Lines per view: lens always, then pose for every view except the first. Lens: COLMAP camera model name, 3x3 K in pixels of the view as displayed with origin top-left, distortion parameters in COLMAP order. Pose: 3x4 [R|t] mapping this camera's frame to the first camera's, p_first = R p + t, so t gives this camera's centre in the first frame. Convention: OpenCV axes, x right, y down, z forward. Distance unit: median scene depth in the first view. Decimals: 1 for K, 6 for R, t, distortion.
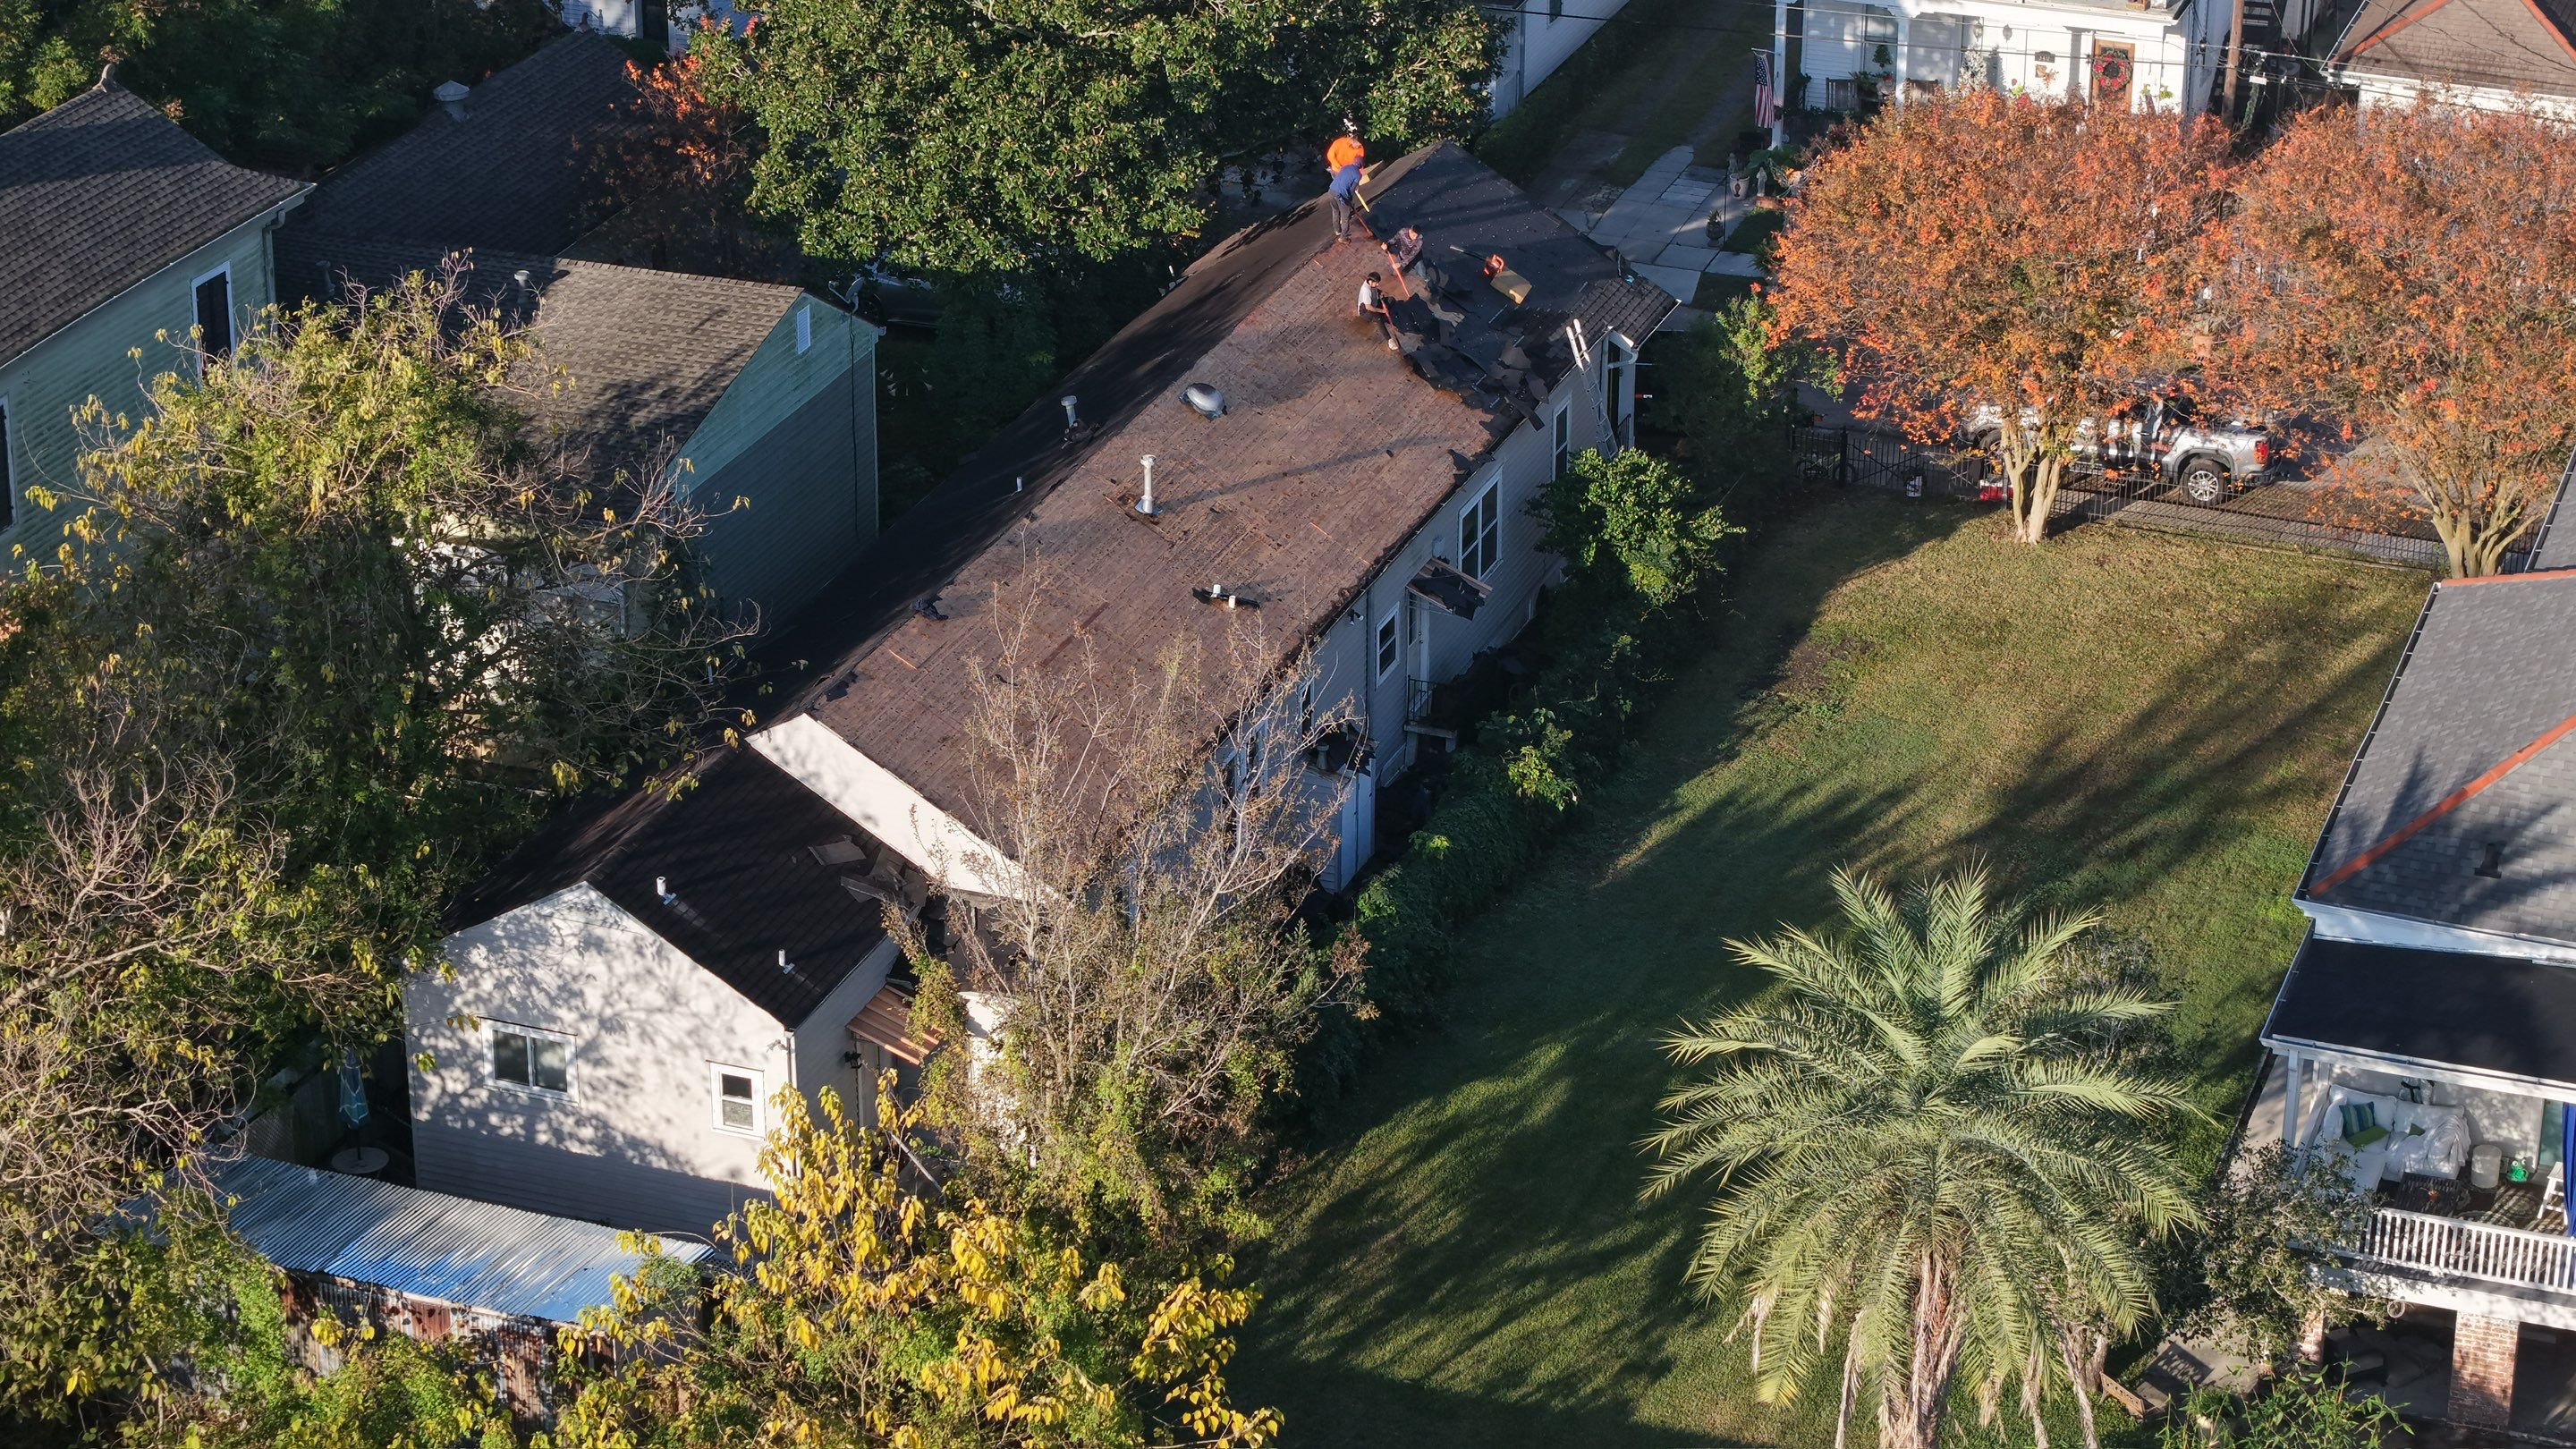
lens RADIAL K [[5447.3, 0, 1288.0], [0, 5447.3, 724.5], [0, 0, 1]] dist [-0.216092, 1.059580]
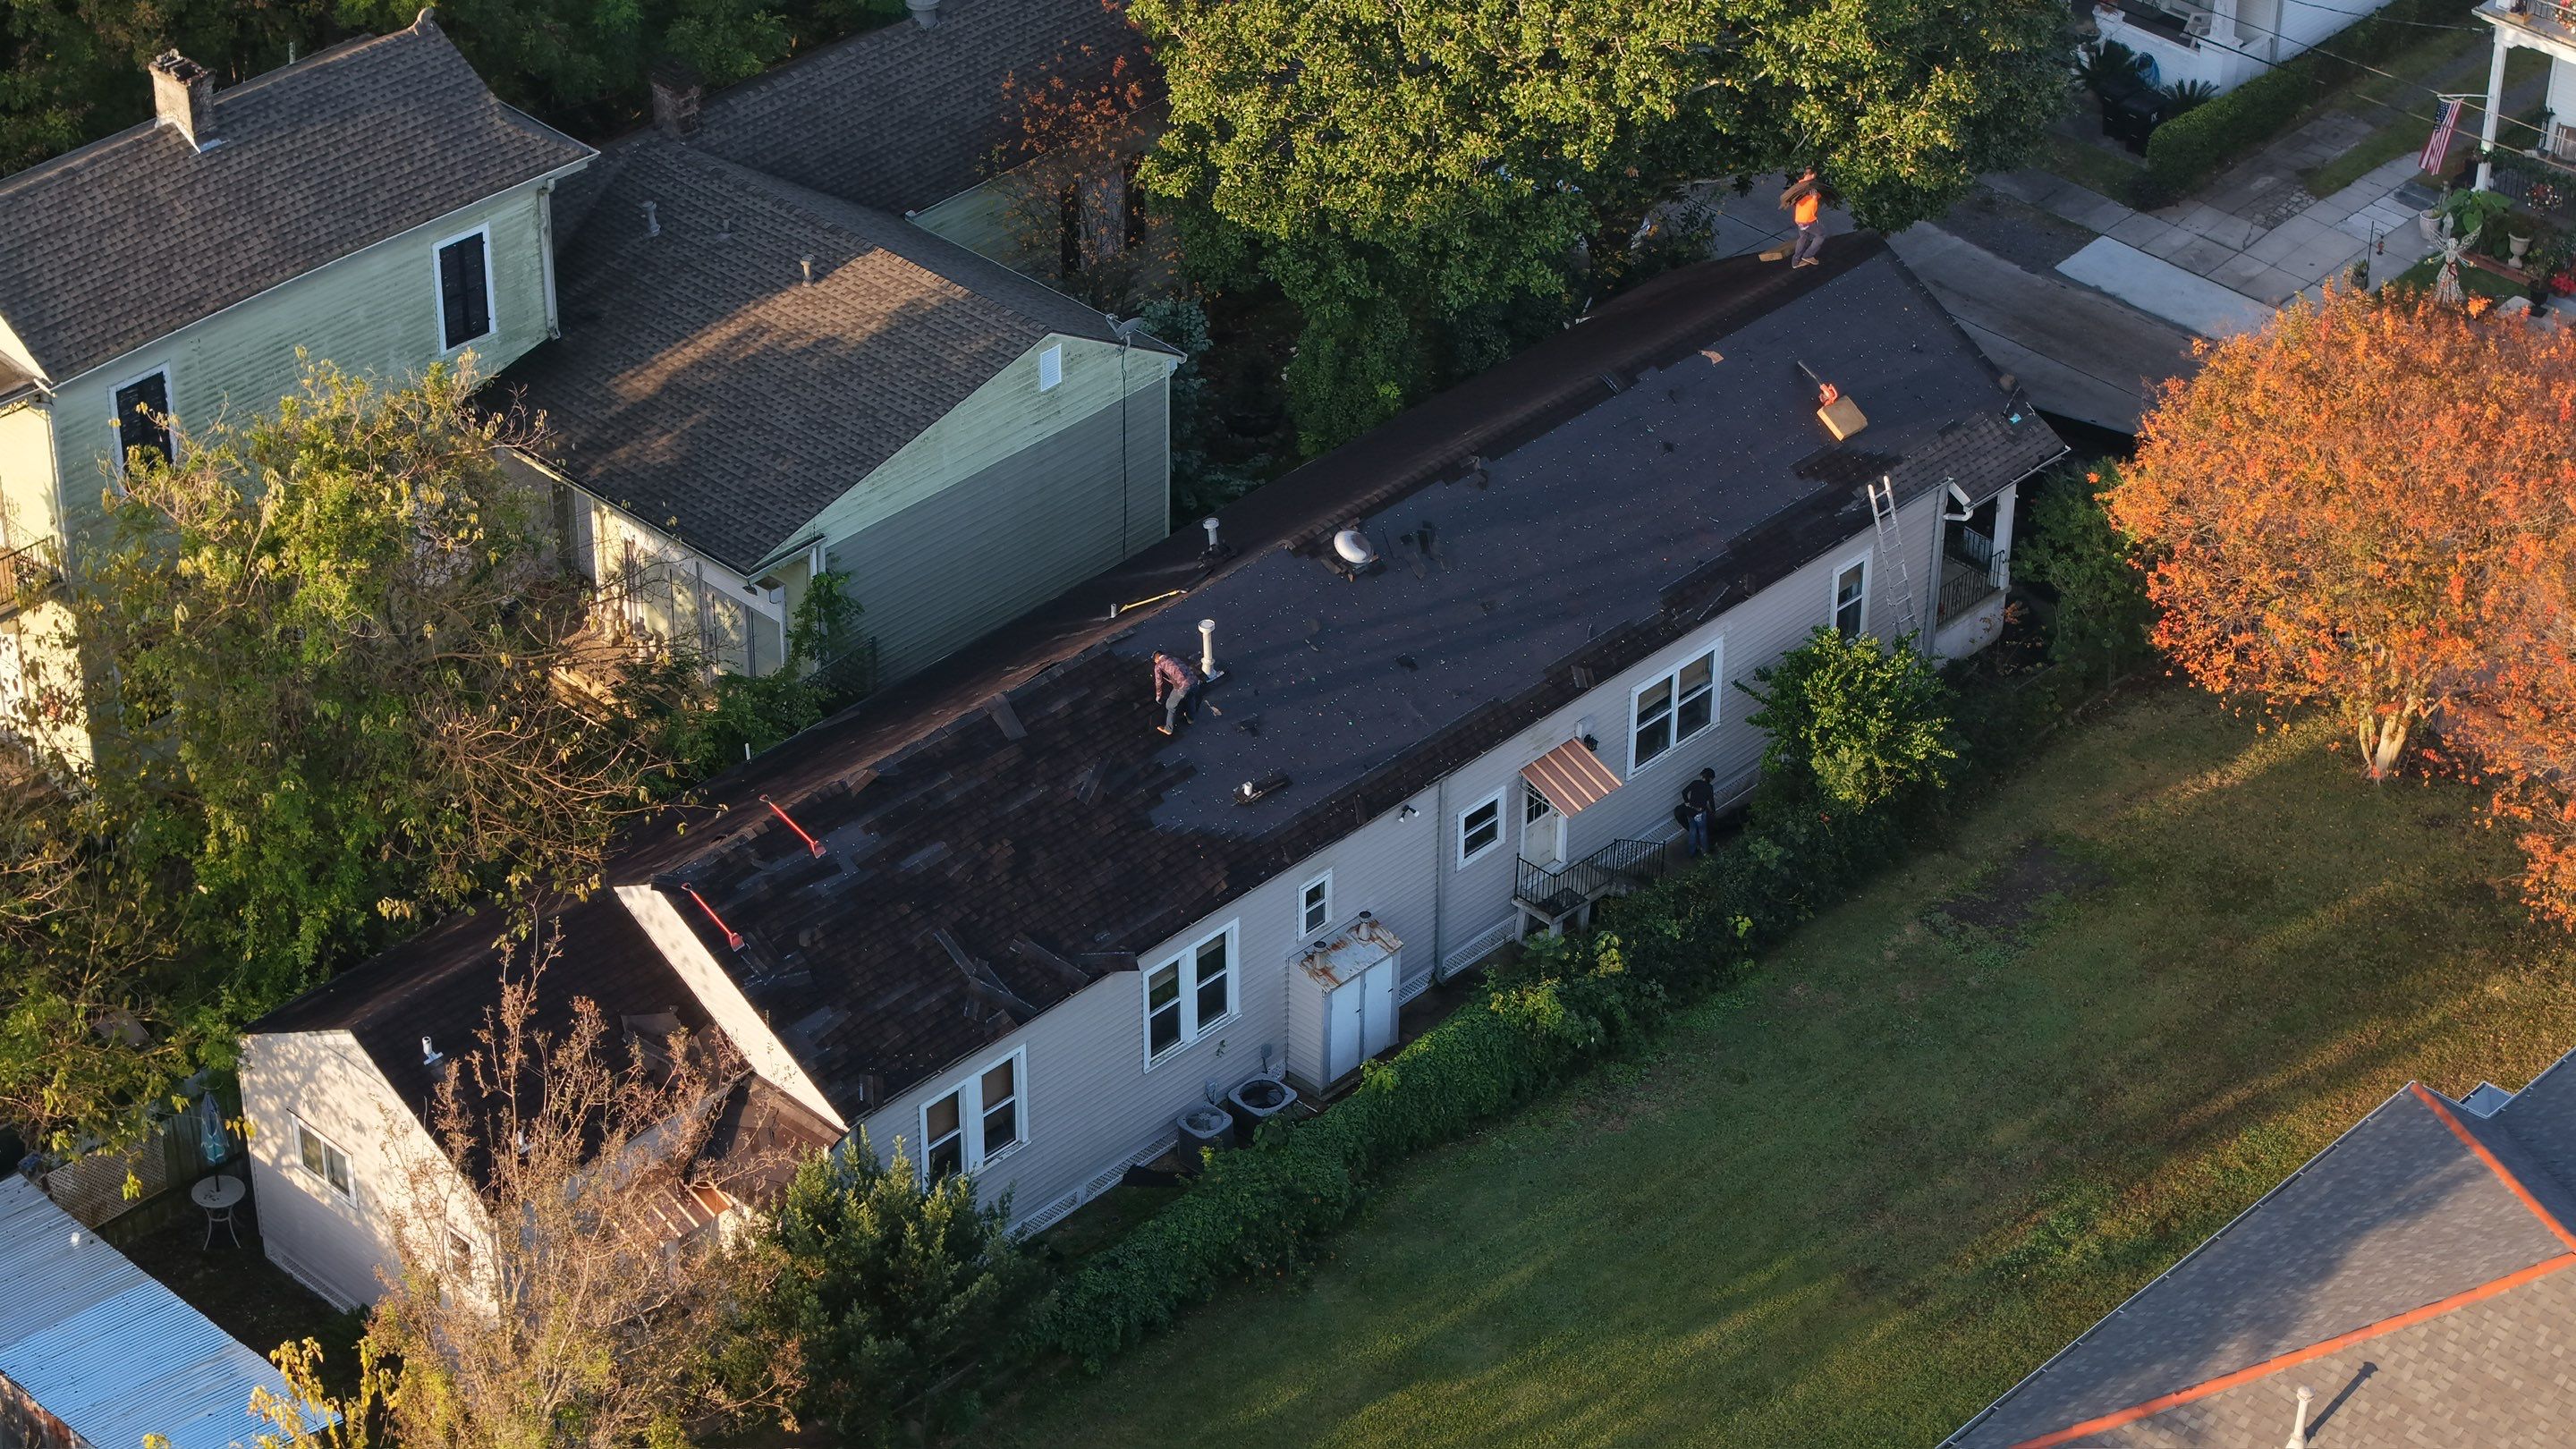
lens RADIAL K [[5447.3, 0, 1288.0], [0, 5447.3, 724.5], [0, 0, 1]] dist [-0.216092, 1.059580]
pose [[0.917639, 0.223108, -0.328880, 0.351435], [-0.168184, 0.967802, 0.187278, -0.242778], [0.360074, -0.116542, 0.925616, 0.093407]]
